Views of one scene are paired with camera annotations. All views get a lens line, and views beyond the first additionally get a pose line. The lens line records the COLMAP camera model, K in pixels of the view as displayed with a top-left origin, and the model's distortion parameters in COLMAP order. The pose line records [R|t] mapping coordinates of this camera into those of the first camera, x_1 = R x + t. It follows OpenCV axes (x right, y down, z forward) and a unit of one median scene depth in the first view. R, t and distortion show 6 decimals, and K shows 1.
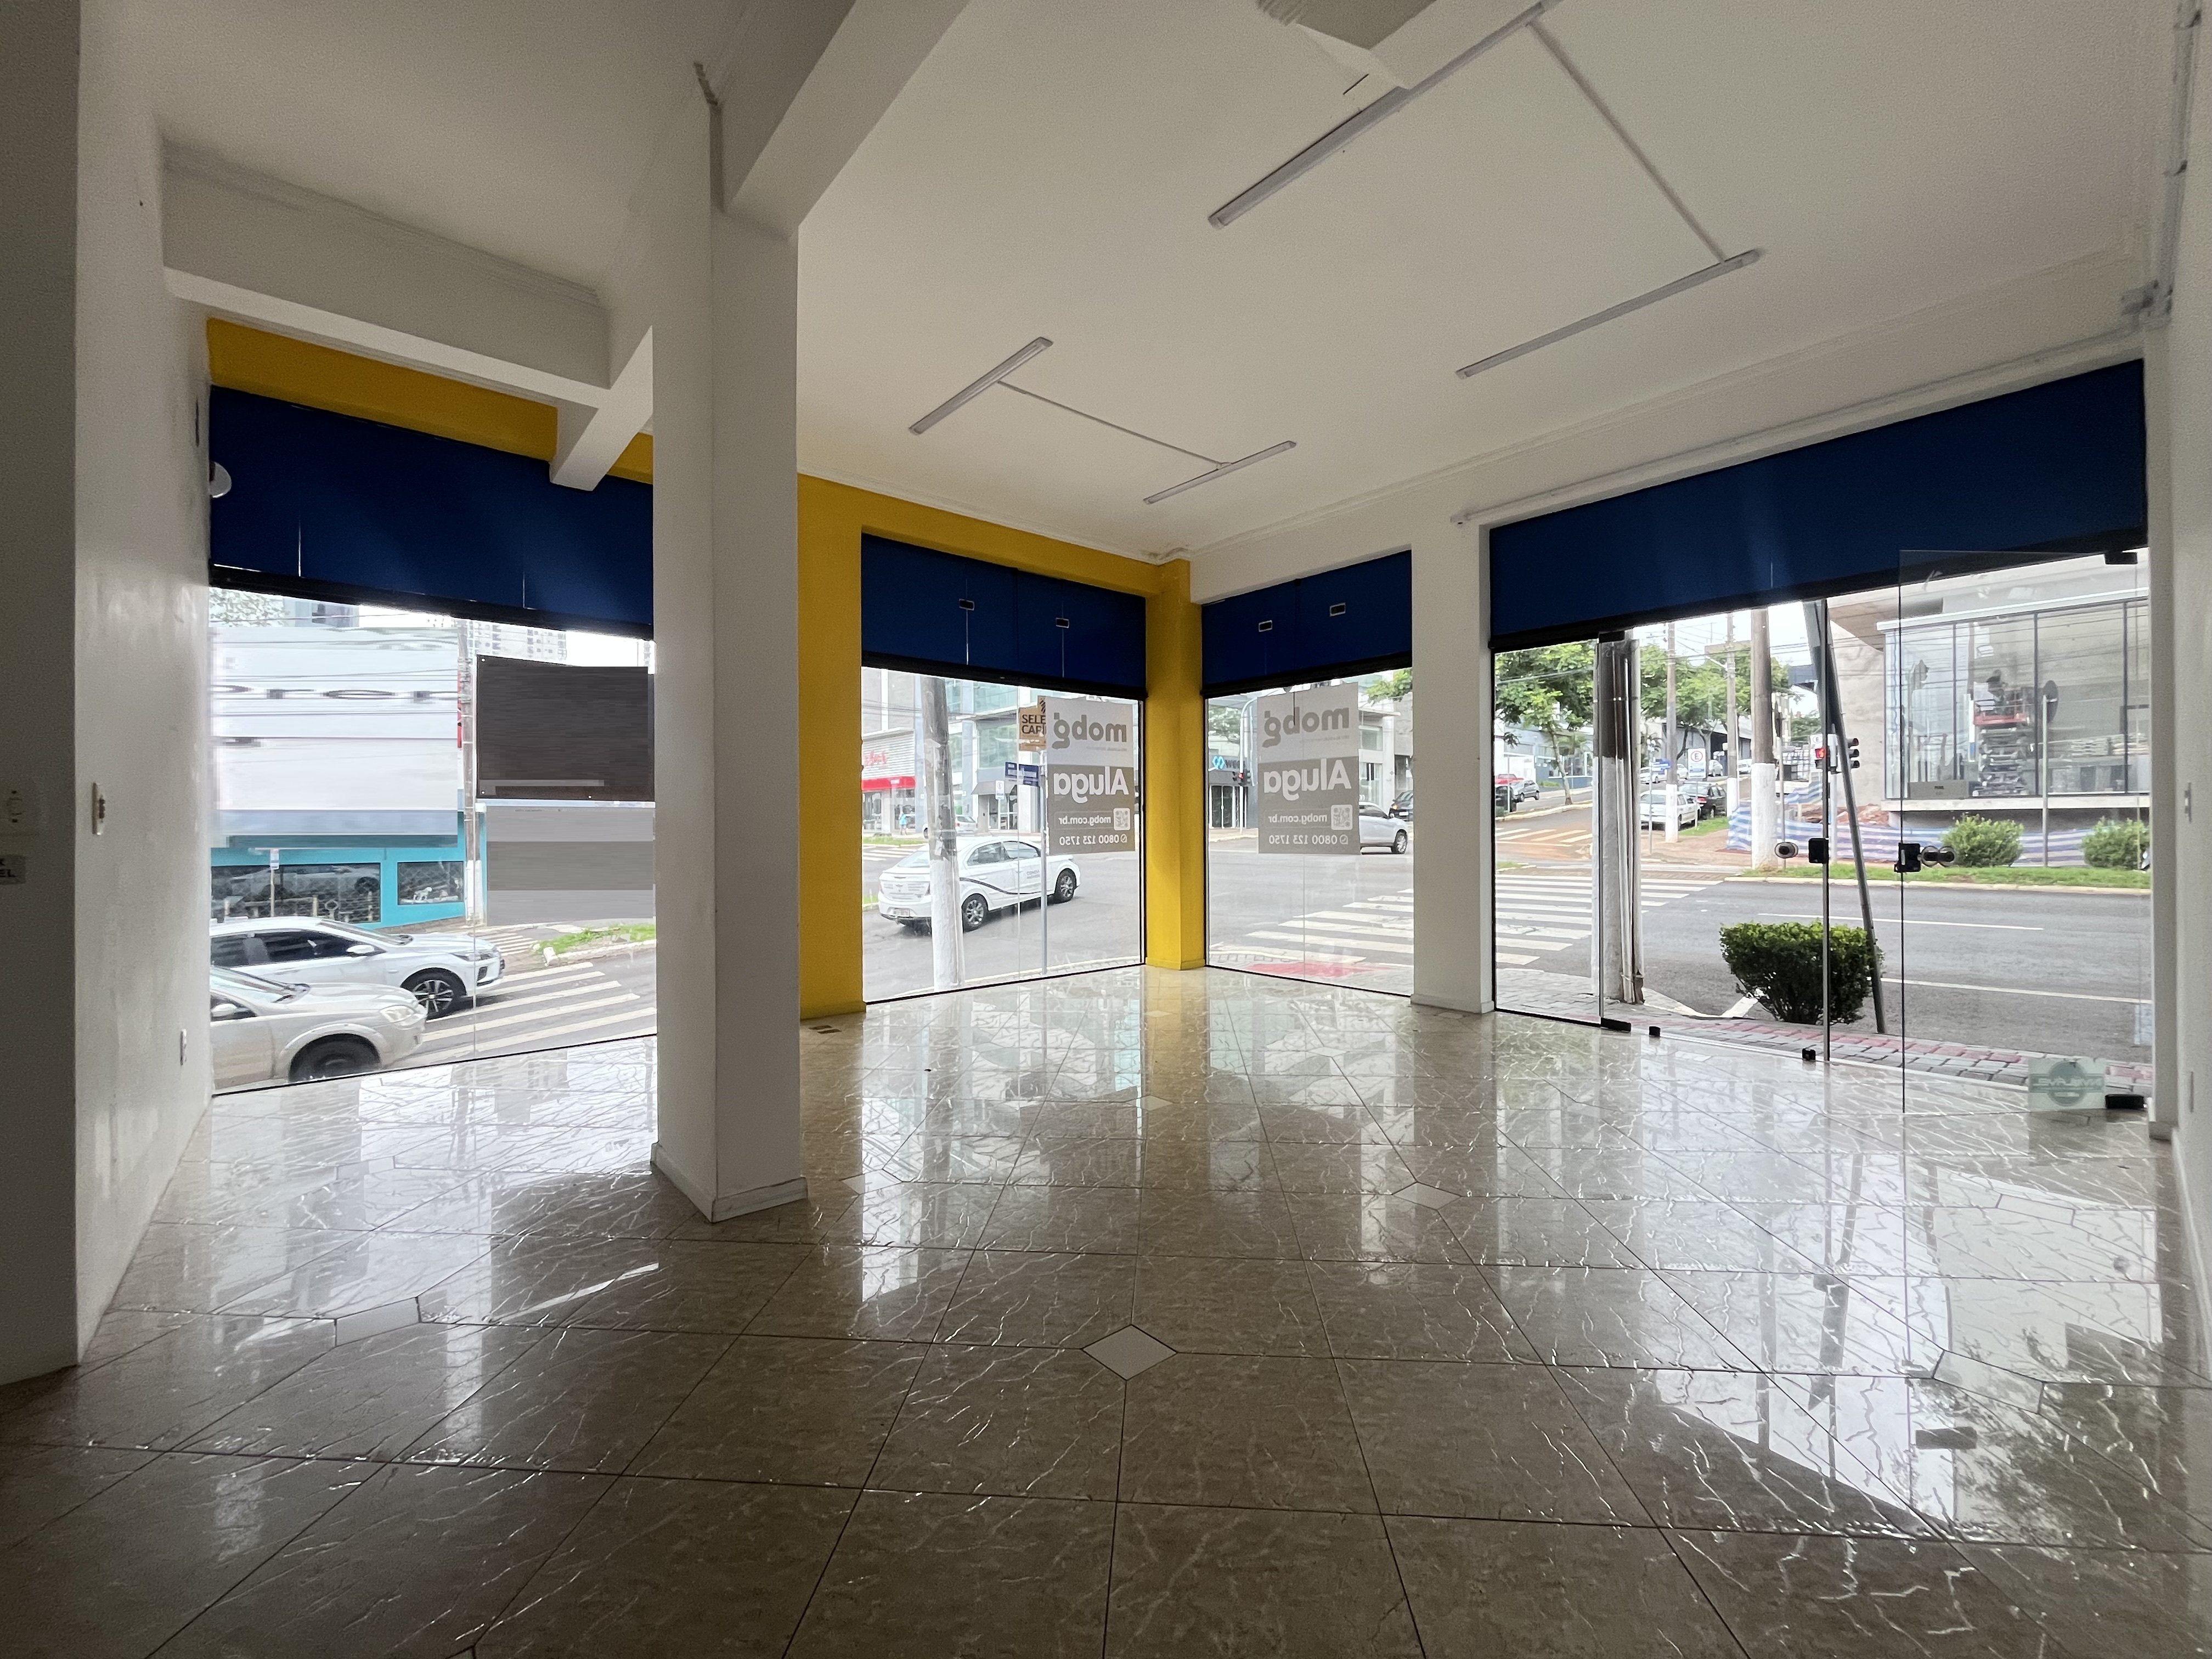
lens RADIAL K [[892.6, 0, 1110.6], [0, 892.6, 826.0], [0, 0, 1]] dist [-0.001971, -0.000129]
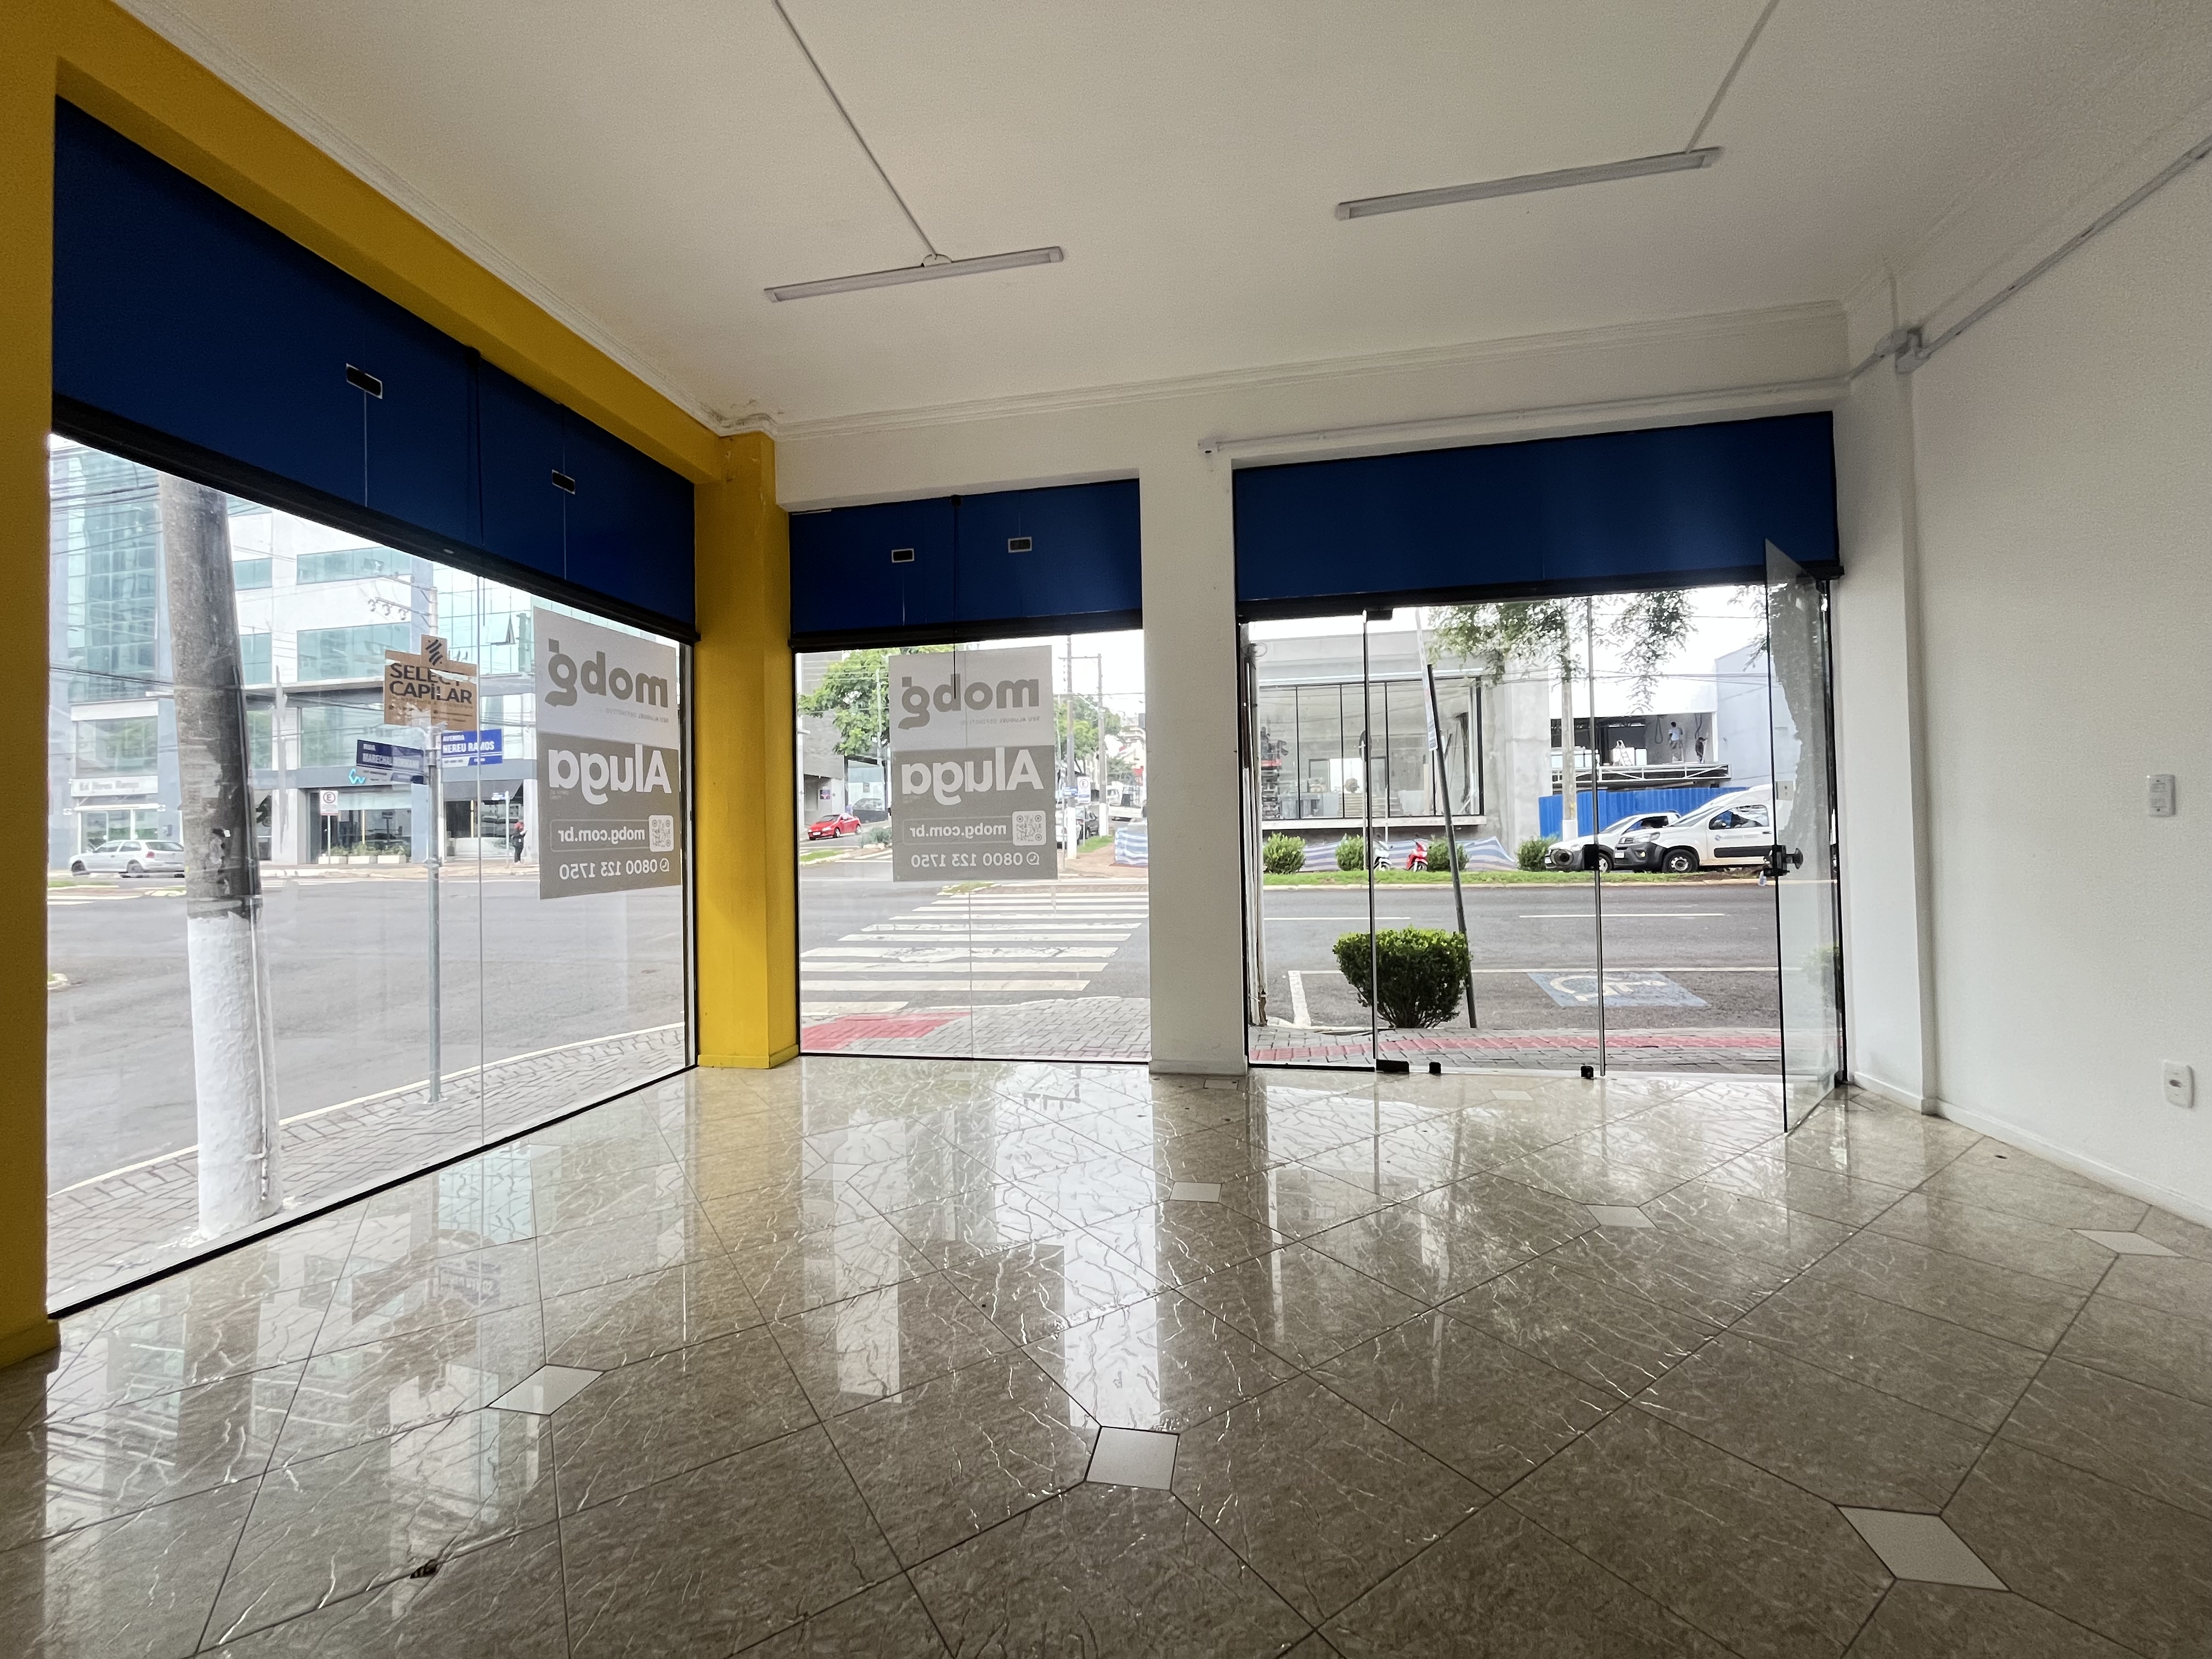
lens RADIAL K [[892.6, 0, 1107.1], [0, 892.6, 828.0], [0, 0, 1]] dist [-0.001971, -0.000129]
pose [[0.786113, 0.000589, 0.618082, -0.130618], [0.013616, 0.999740, -0.018271, 0.004030], [-0.617932, 0.022779, 0.785901, 0.352596]]
